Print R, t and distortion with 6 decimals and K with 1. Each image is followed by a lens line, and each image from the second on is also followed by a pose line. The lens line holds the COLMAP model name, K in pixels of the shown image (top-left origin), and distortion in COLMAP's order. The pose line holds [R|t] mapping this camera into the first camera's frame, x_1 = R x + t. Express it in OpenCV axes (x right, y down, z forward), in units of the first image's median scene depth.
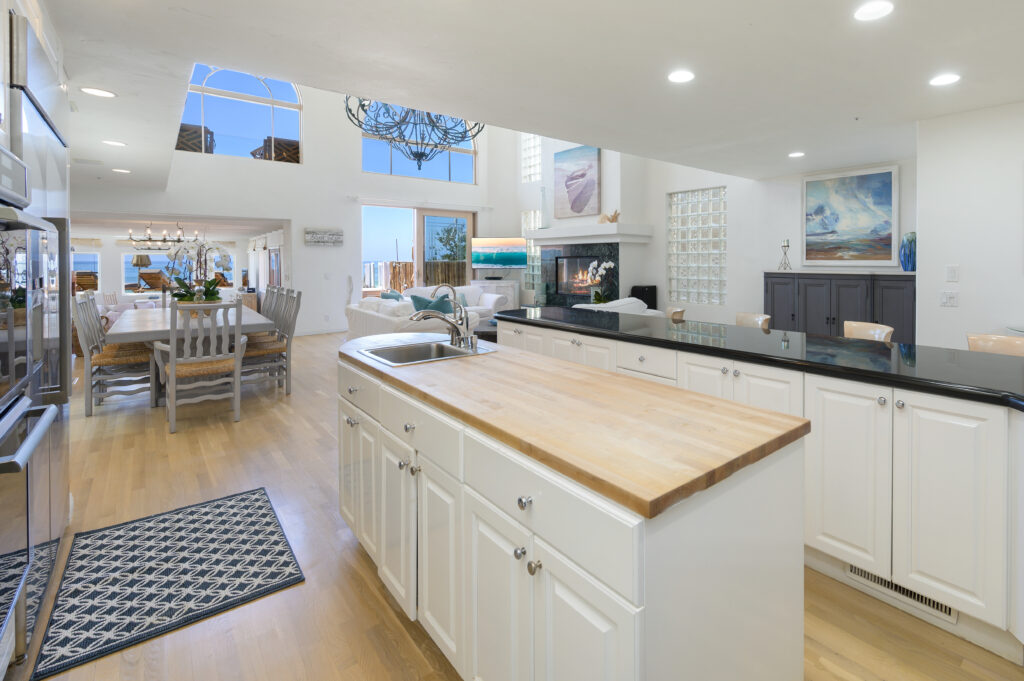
lens RADIAL K [[404.5, 0, 524.3], [0, 404.5, 271.2], [0, 0, 1]] dist [0.002199, -0.000237]
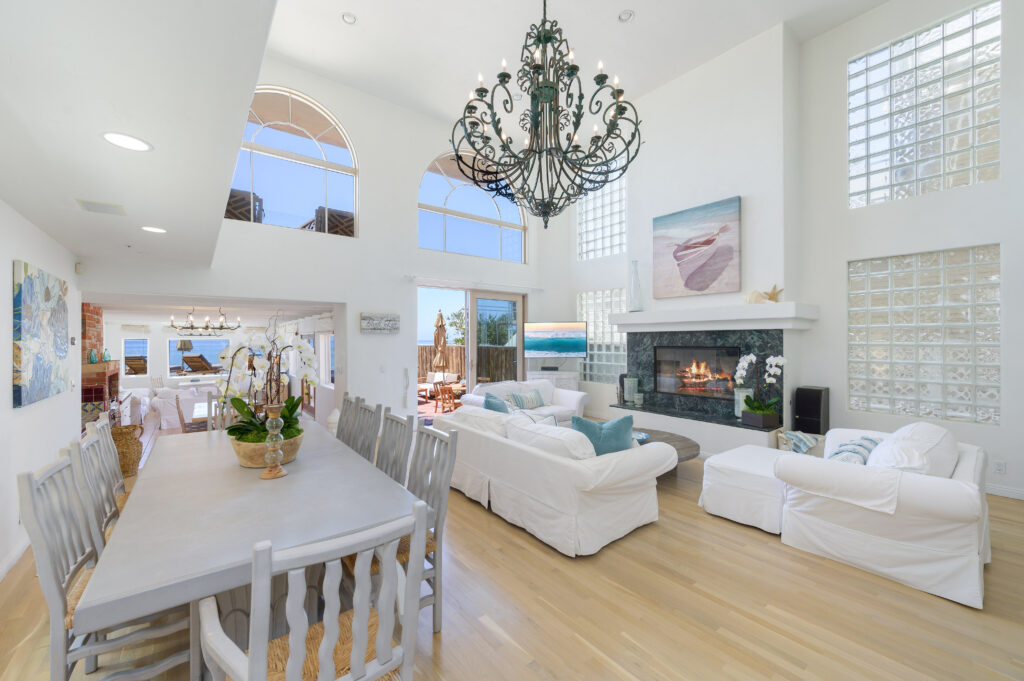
lens RADIAL K [[404.5, 0, 501.0], [0, 404.5, 350.1], [0, 0, 1]] dist [0.002199, -0.000237]
pose [[0.995573, 0.000802, -0.093990, -0.155226], [-0.001946, 0.999925, -0.012084, -0.017309], [0.093973, 0.012213, 0.995500, 0.168839]]
